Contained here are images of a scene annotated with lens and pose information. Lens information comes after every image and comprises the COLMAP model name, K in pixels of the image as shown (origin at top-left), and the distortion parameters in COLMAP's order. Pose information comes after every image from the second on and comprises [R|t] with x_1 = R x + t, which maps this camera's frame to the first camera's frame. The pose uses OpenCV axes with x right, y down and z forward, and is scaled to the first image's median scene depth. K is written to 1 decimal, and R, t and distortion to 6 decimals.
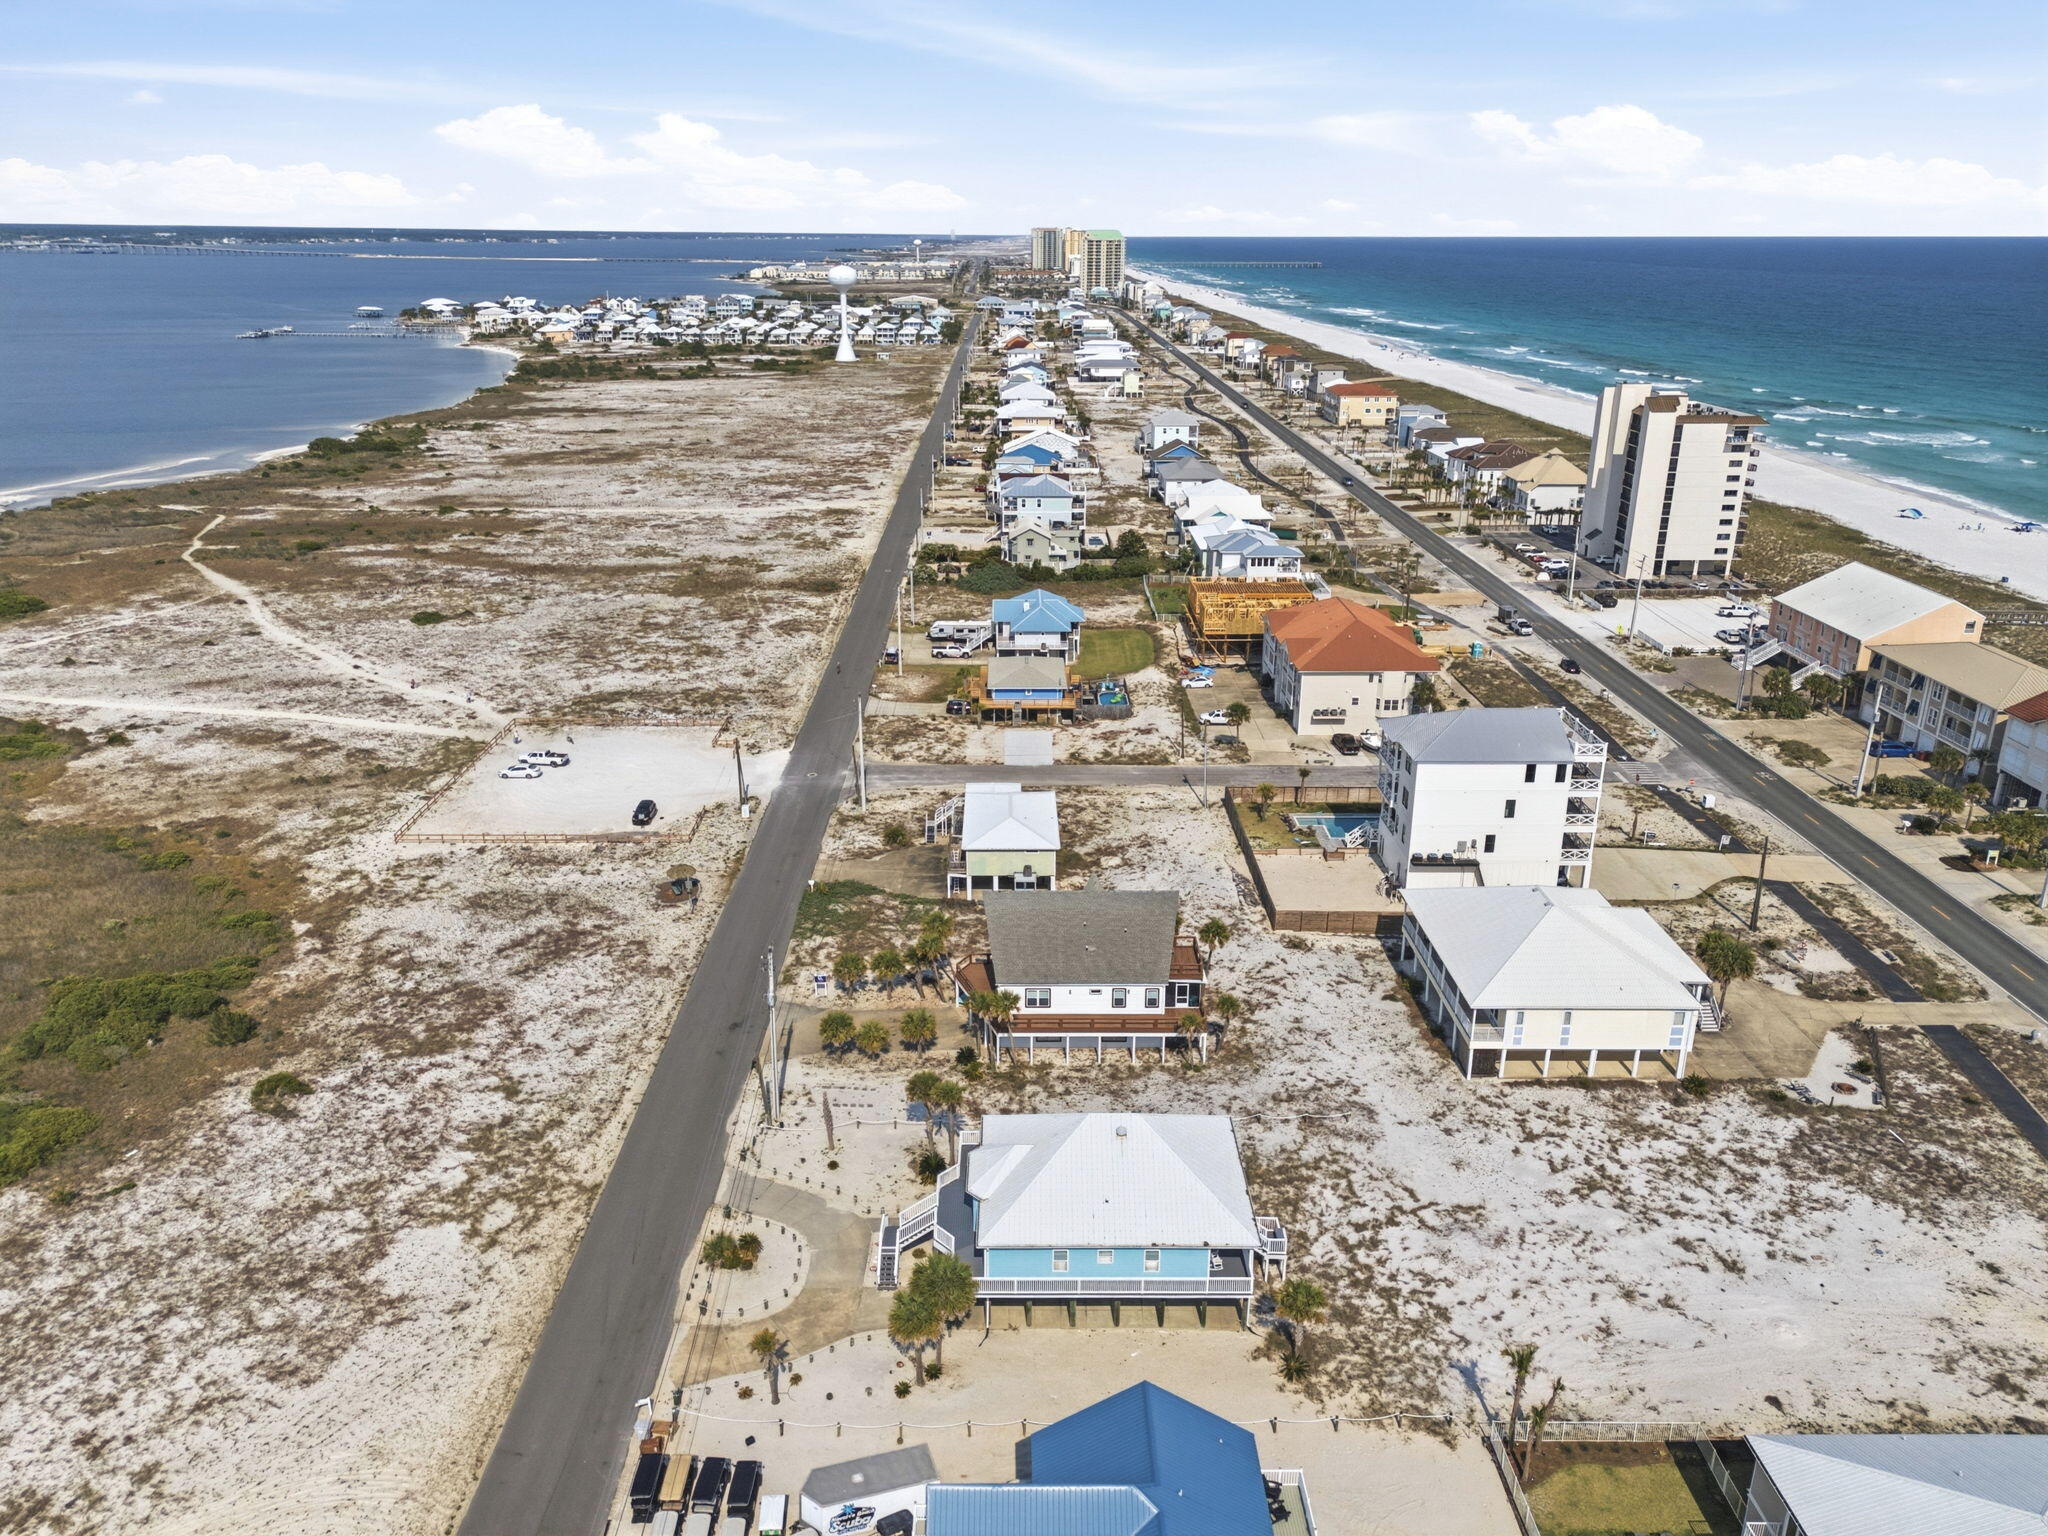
lens RADIAL K [[1504.8, 0, 1024.0], [0, 1504.8, 768.0], [0, 0, 1]] dist [0.078309, -0.077867]
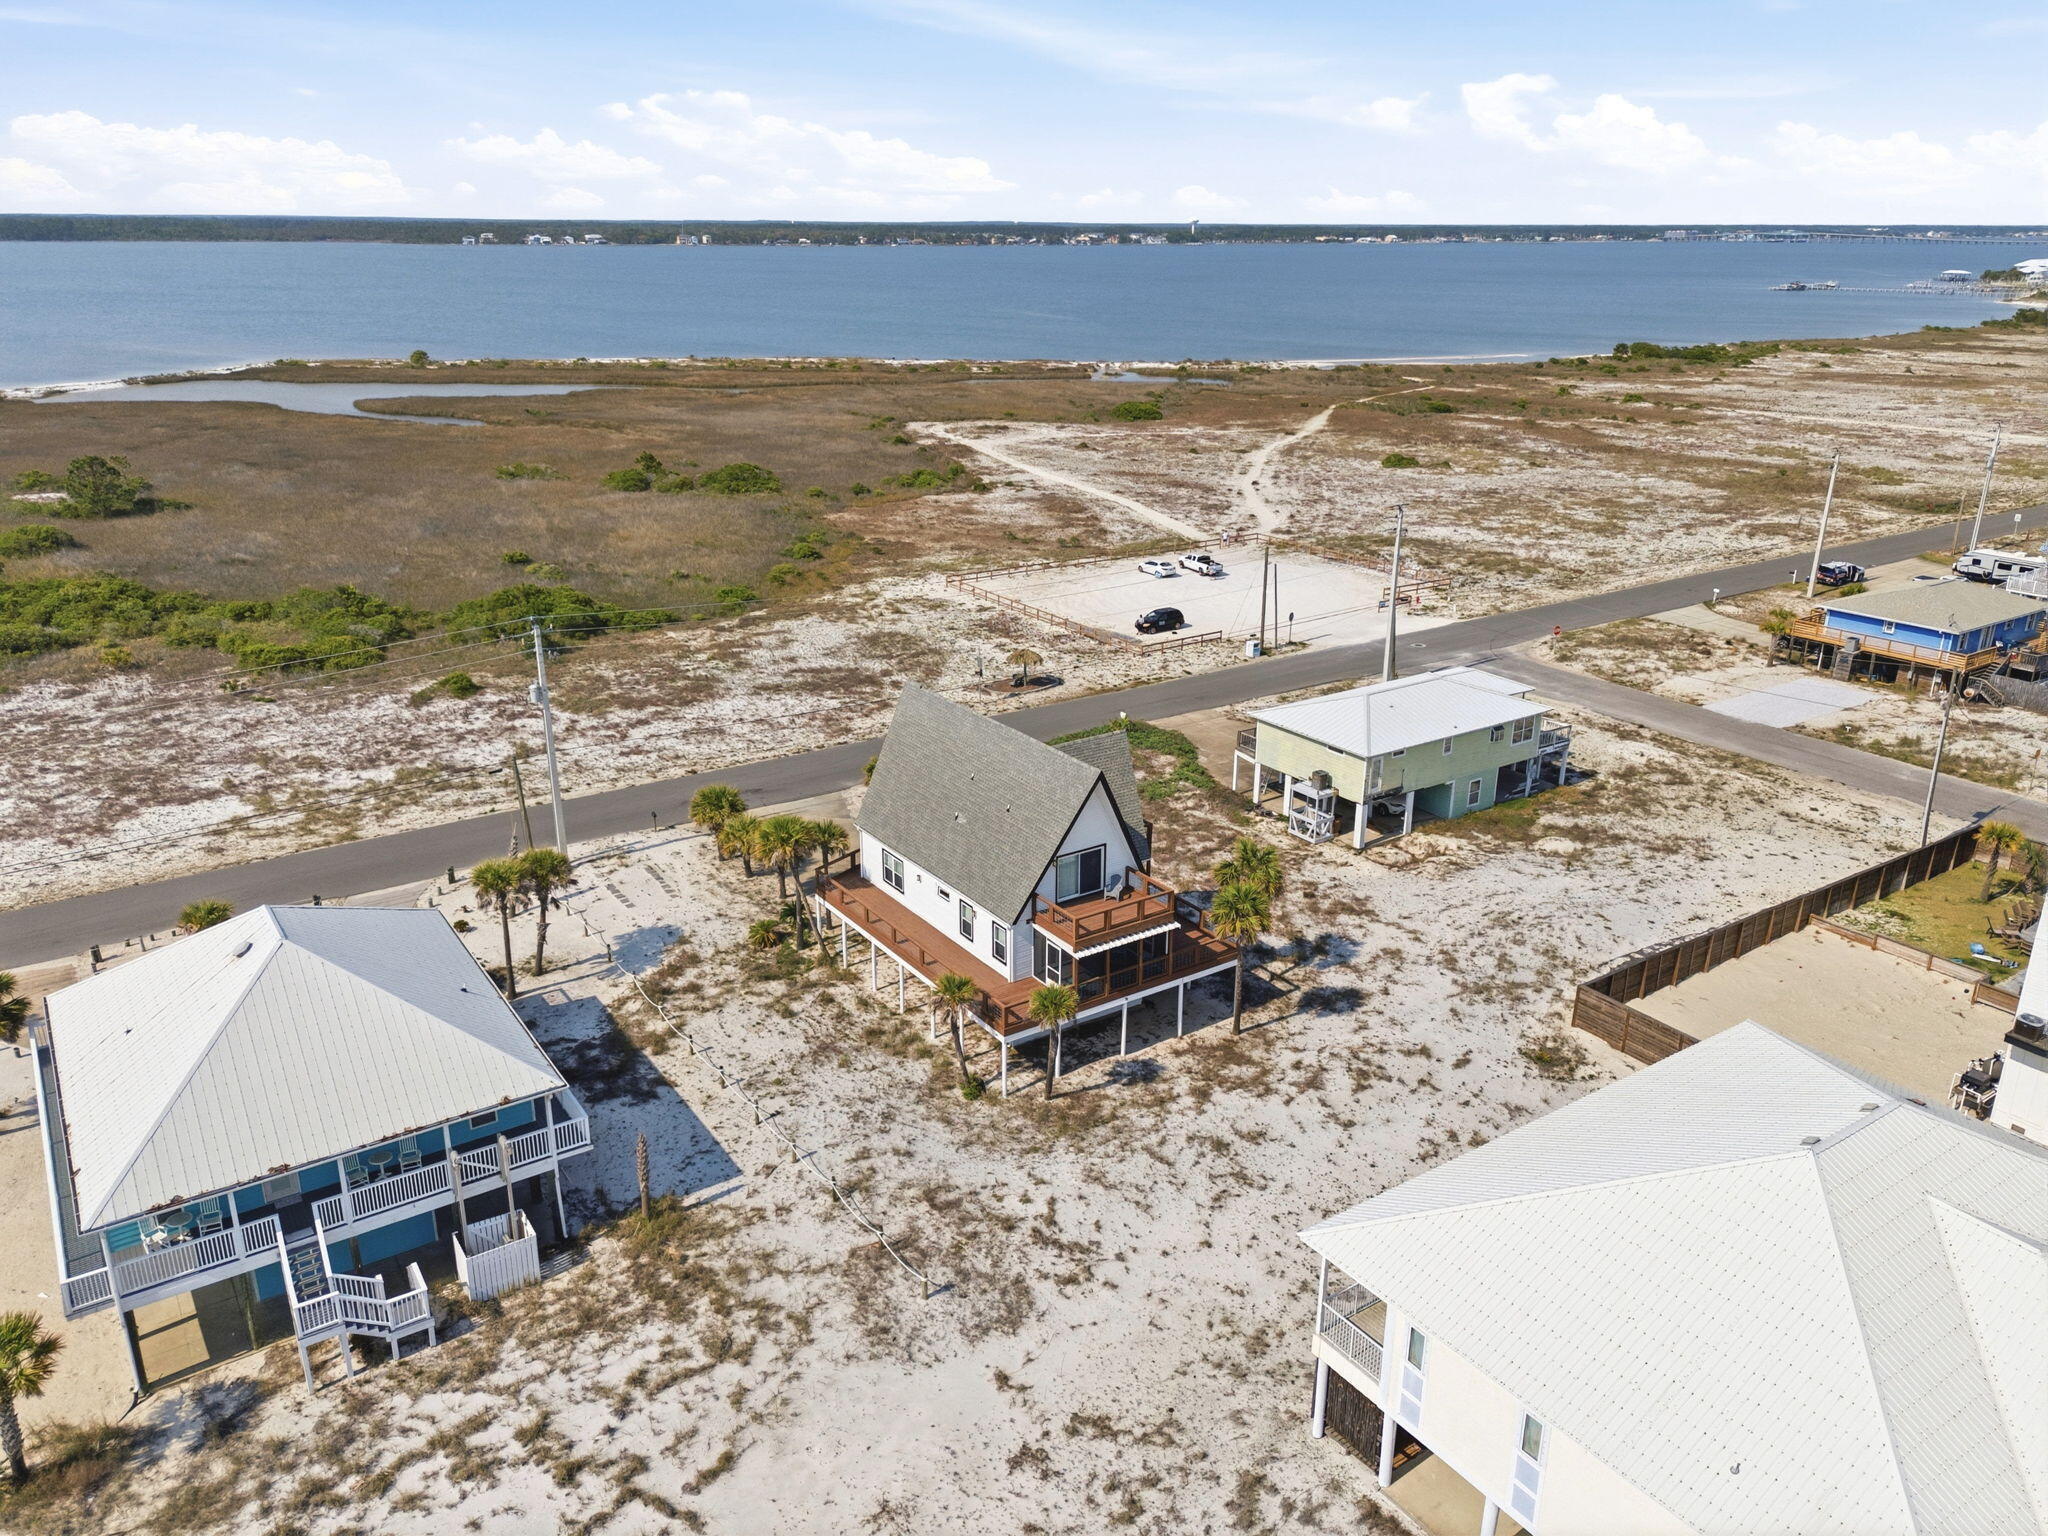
lens RADIAL K [[1504.8, 0, 1024.0], [0, 1504.8, 768.0], [0, 0, 1]] dist [0.078309, -0.077867]
pose [[0.555019, 0.279236, -0.783570, 0.529293], [-0.280498, 0.949630, 0.139731, 0.019785], [0.783119, 0.142236, 0.605387, 0.737077]]
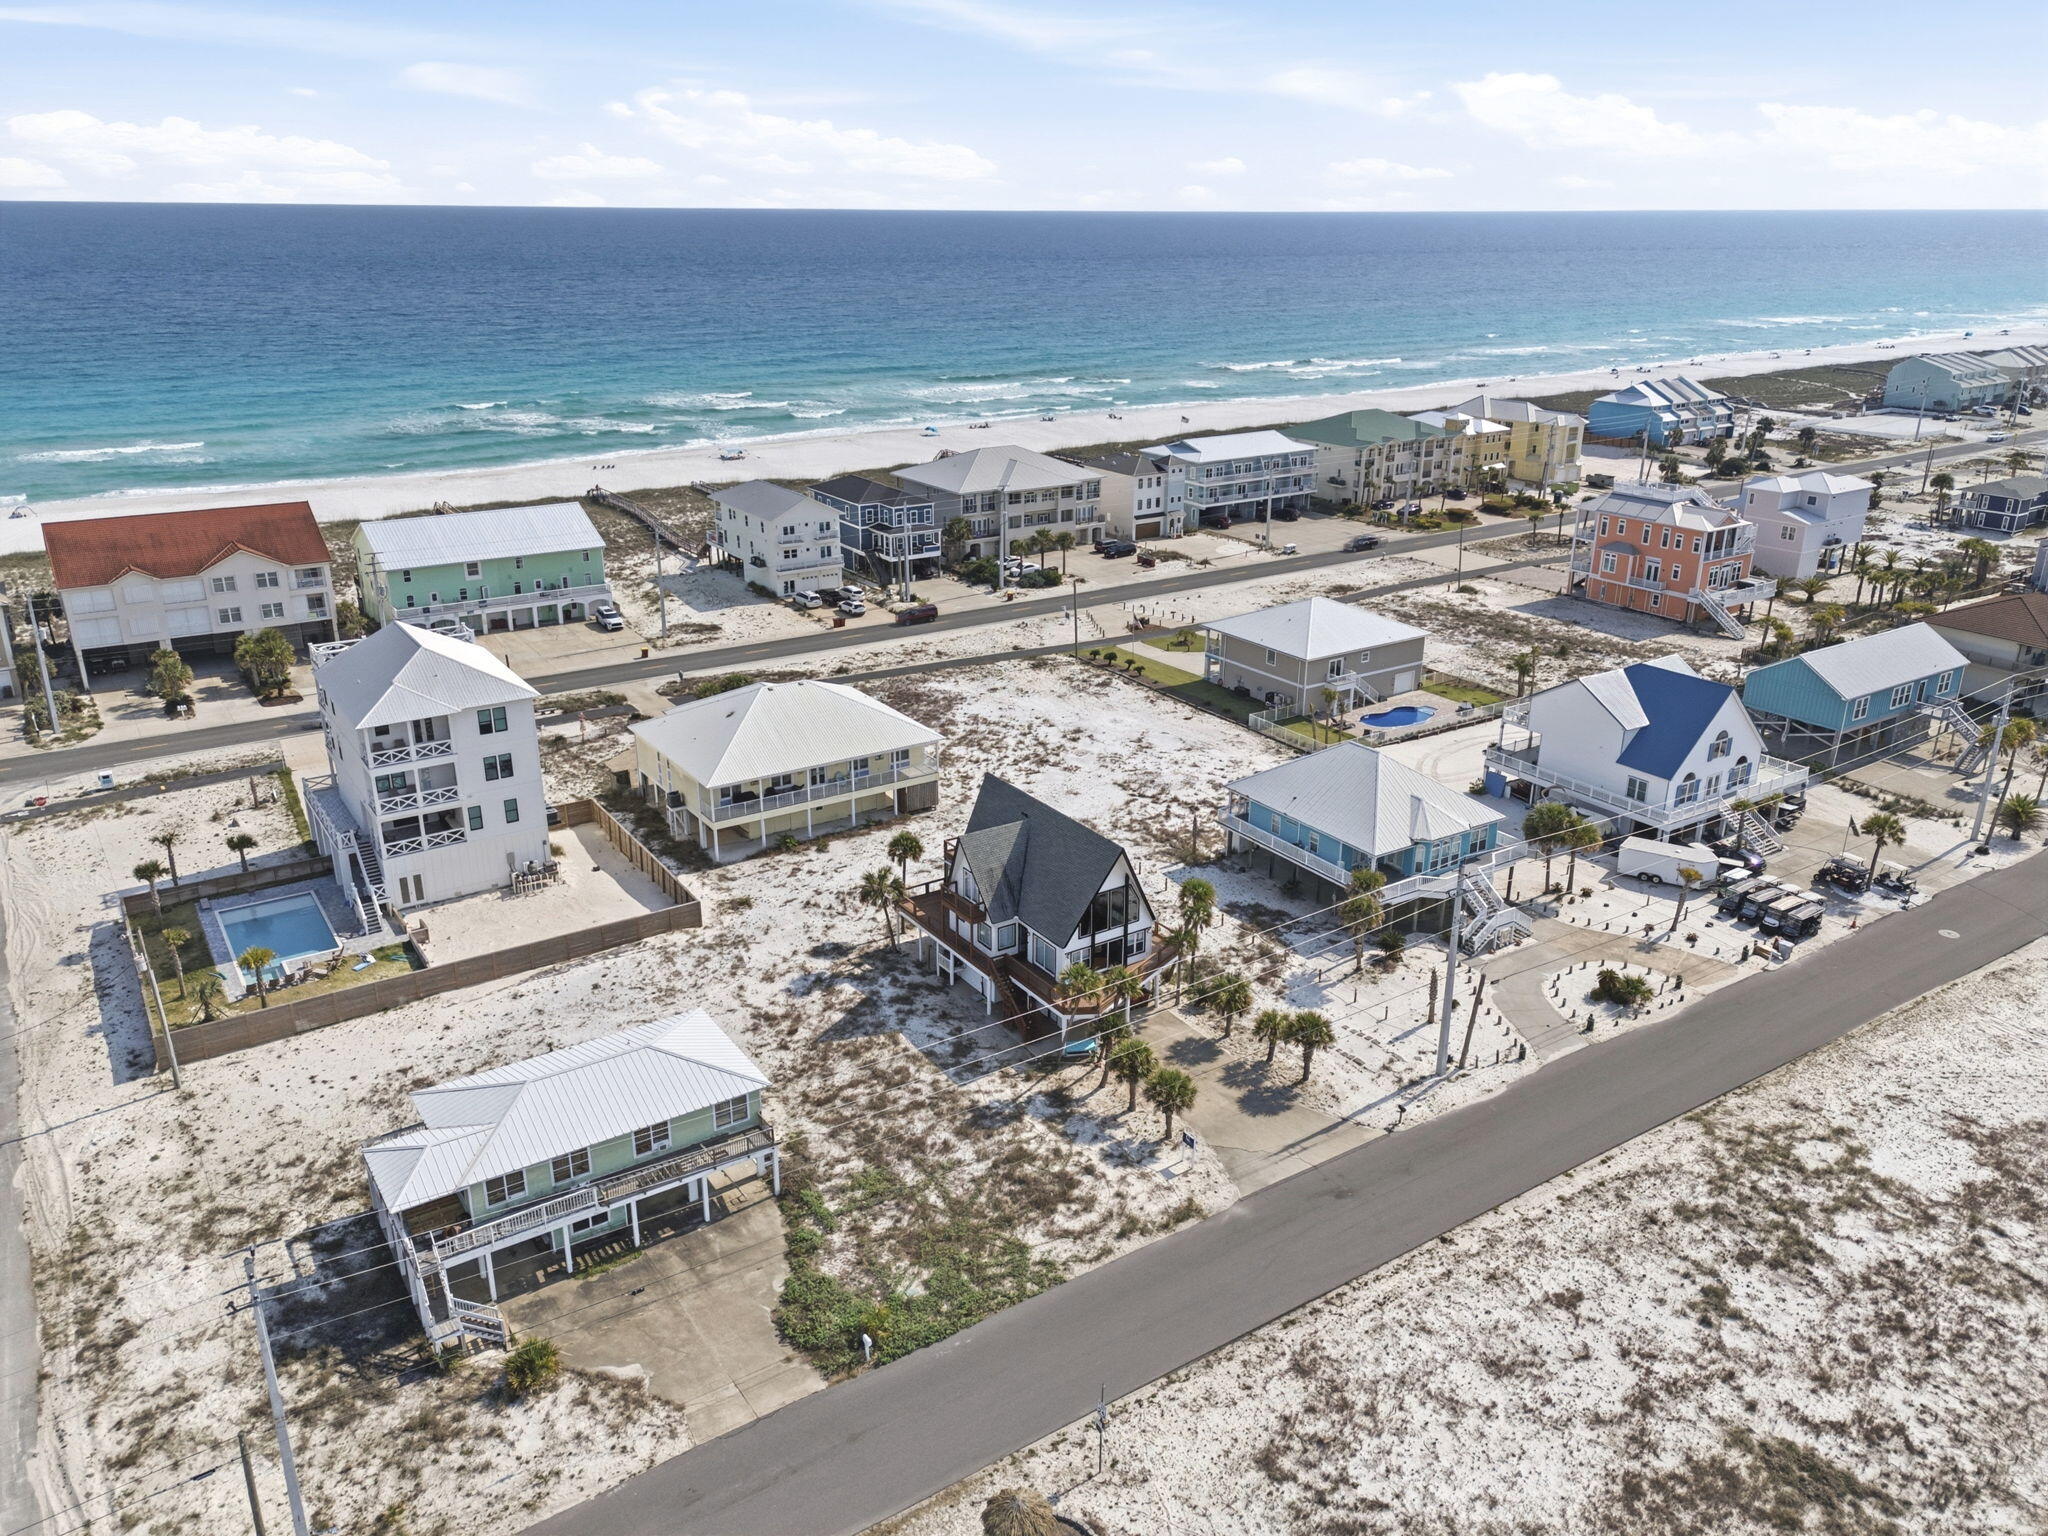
lens RADIAL K [[1504.8, 0, 1024.0], [0, 1504.8, 768.0], [0, 0, 1]] dist [0.078309, -0.077867]
pose [[-0.543849, -0.295195, 0.785550, -0.646490], [0.276297, 0.820910, 0.499767, -0.380841], [-0.792394, 0.488842, -0.364890, 1.421180]]
